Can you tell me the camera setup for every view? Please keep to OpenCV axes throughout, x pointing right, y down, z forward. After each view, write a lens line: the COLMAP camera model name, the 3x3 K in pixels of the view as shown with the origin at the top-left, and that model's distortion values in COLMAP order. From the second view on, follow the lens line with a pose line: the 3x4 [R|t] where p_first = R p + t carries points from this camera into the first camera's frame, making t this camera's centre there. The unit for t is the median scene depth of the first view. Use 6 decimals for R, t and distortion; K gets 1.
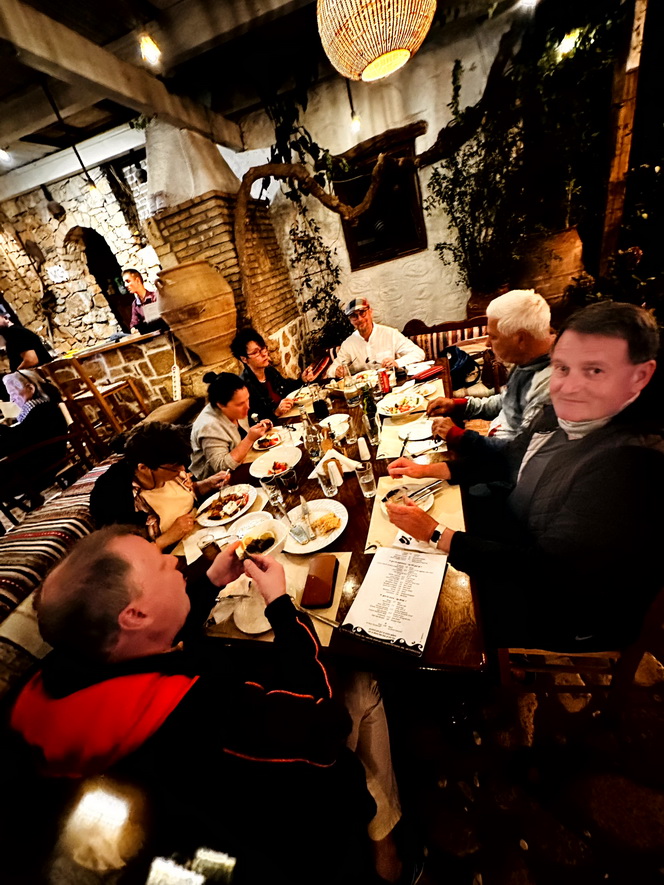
lens RADIAL K [[355.8, 0, 333.1], [0, 355.8, 442.3], [0, 0, 1]] dist [-0.000466, 0.000186]
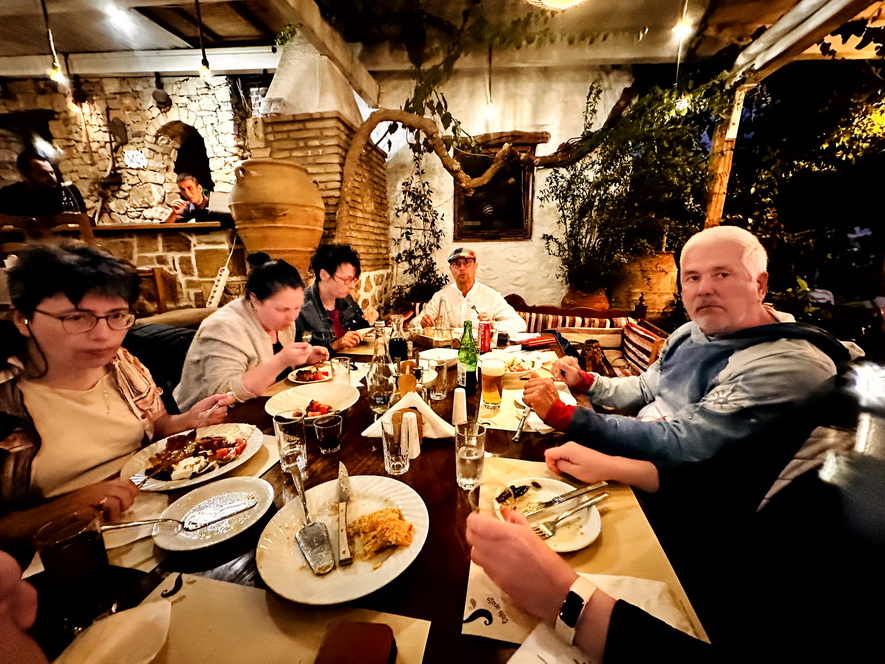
lens RADIAL K [[355.8, 0, 445.0], [0, 355.8, 330.5], [0, 0, 1]] dist [-0.000466, 0.000186]
pose [[0.964002, 0.243044, 0.107843, -0.020582], [-0.204777, 0.937323, -0.281942, 0.036939], [-0.169608, 0.249709, 0.953351, 0.182446]]
